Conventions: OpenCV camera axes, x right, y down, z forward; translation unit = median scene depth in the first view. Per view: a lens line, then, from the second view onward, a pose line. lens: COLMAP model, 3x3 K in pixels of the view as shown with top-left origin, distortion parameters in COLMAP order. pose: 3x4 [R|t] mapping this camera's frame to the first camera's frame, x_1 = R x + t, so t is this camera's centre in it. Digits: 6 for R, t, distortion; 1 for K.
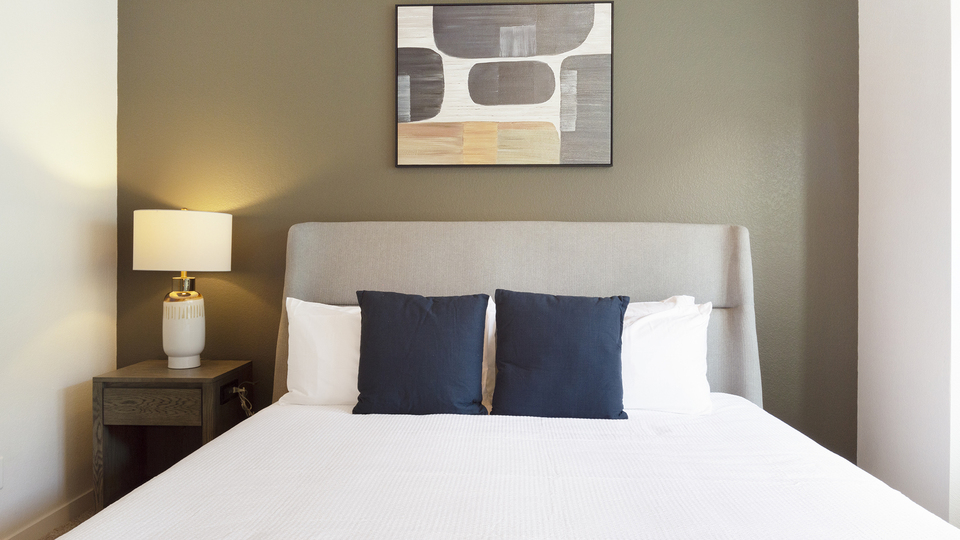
lens RADIAL K [[692.7, 0, 480.6], [0, 692.7, 264.2], [0, 0, 1]] dist [-0.006134, 0.006198]
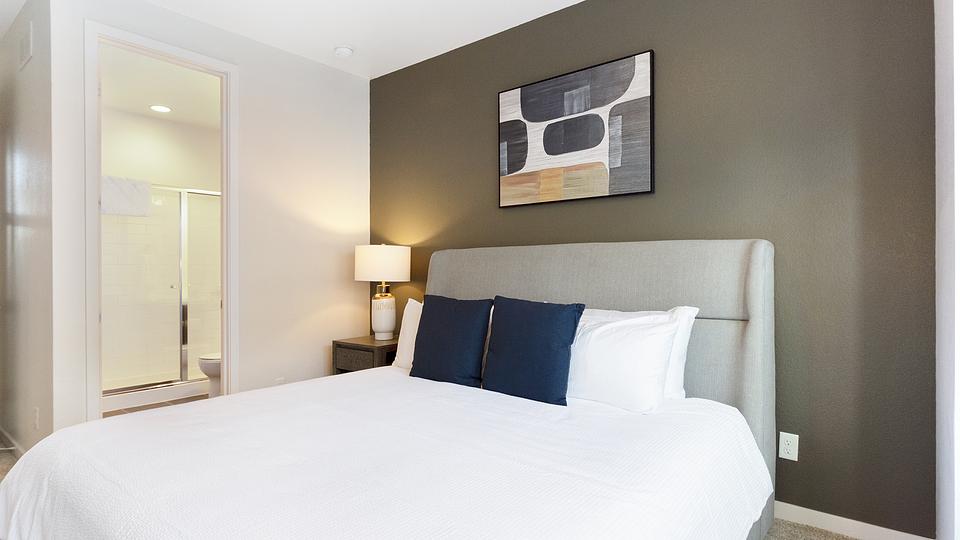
lens RADIAL K [[503.1, 0, 480.7], [0, 503.1, 278.8], [0, 0, 1]] dist [-0.001556, -0.002860]
pose [[0.811821, 0.003236, -0.583897, 0.448700], [-0.004633, 0.999989, -0.000898, 0.003785], [0.583887, 0.003434, 0.811827, 0.154507]]
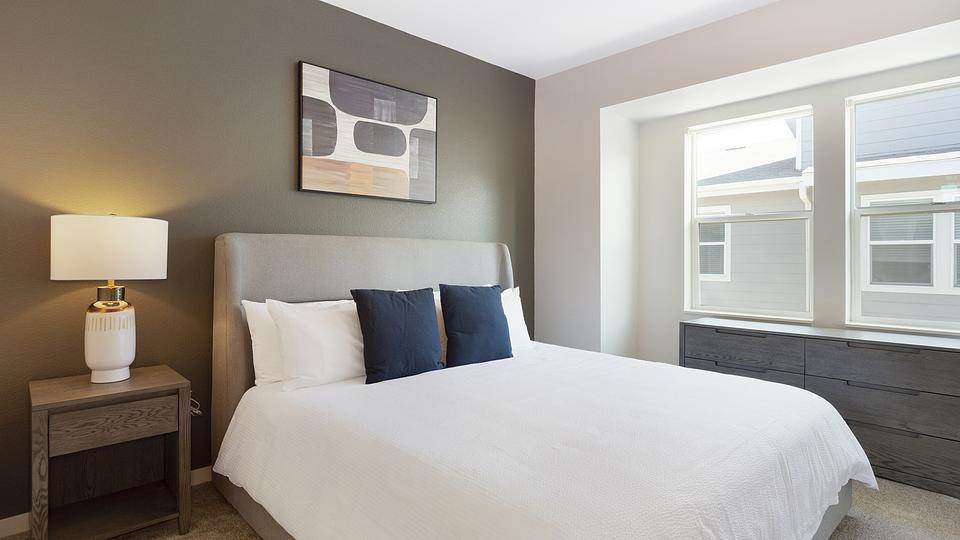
lens RADIAL K [[503.1, 0, 480.9], [0, 503.1, 260.3], [0, 0, 1]] dist [-0.001556, -0.002860]
pose [[0.691913, -0.004452, 0.721967, -0.559049], [0.012040, 0.999913, -0.005373, -0.006745], [-0.721881, 0.012410, 0.691906, 0.145952]]
